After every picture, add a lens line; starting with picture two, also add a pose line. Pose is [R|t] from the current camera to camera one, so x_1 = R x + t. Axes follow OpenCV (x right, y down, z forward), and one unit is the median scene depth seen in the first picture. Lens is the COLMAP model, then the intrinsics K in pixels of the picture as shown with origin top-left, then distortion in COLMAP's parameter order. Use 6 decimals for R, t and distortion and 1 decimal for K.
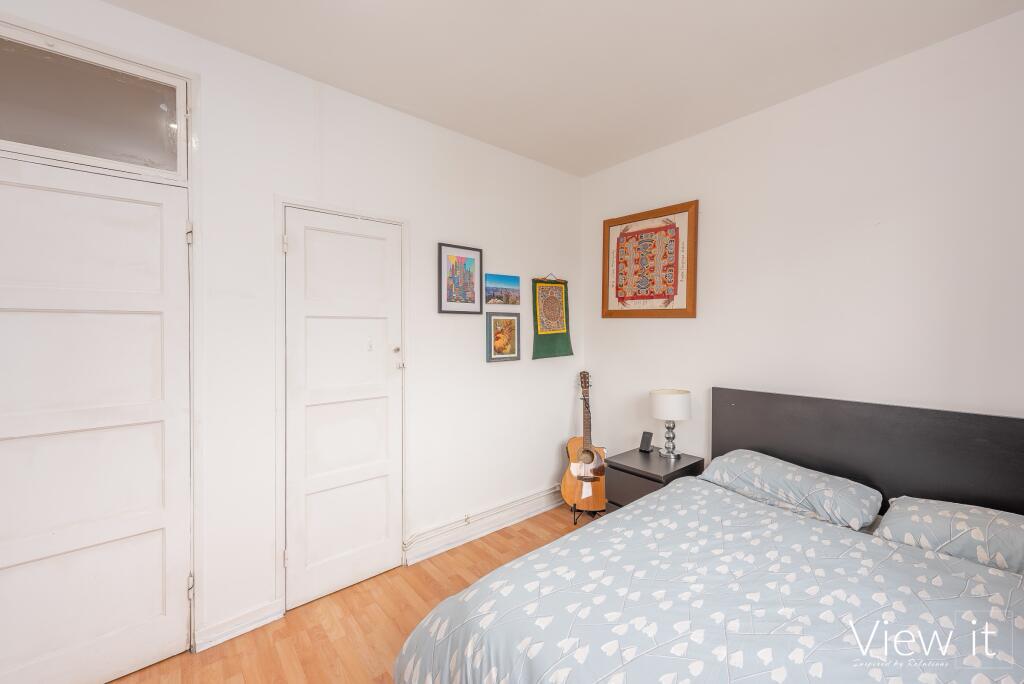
lens RADIAL K [[411.4, 0, 505.8], [0, 411.4, 333.1], [0, 0, 1]] dist [0.002814, 0.000051]
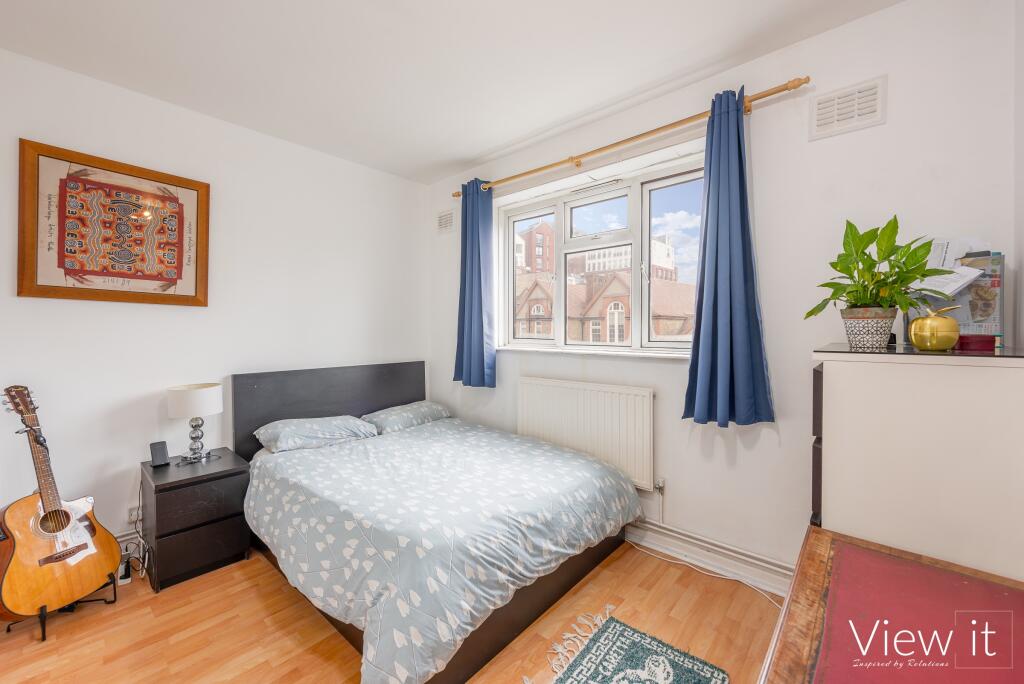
lens RADIAL K [[411.4, 0, 510.6], [0, 411.4, 331.9], [0, 0, 1]] dist [0.002814, 0.000051]
pose [[-0.168386, -0.006247, 0.985701, -0.569042], [0.008208, 0.999936, 0.007739, 0.019757], [-0.985687, 0.009393, -0.168324, 0.438953]]
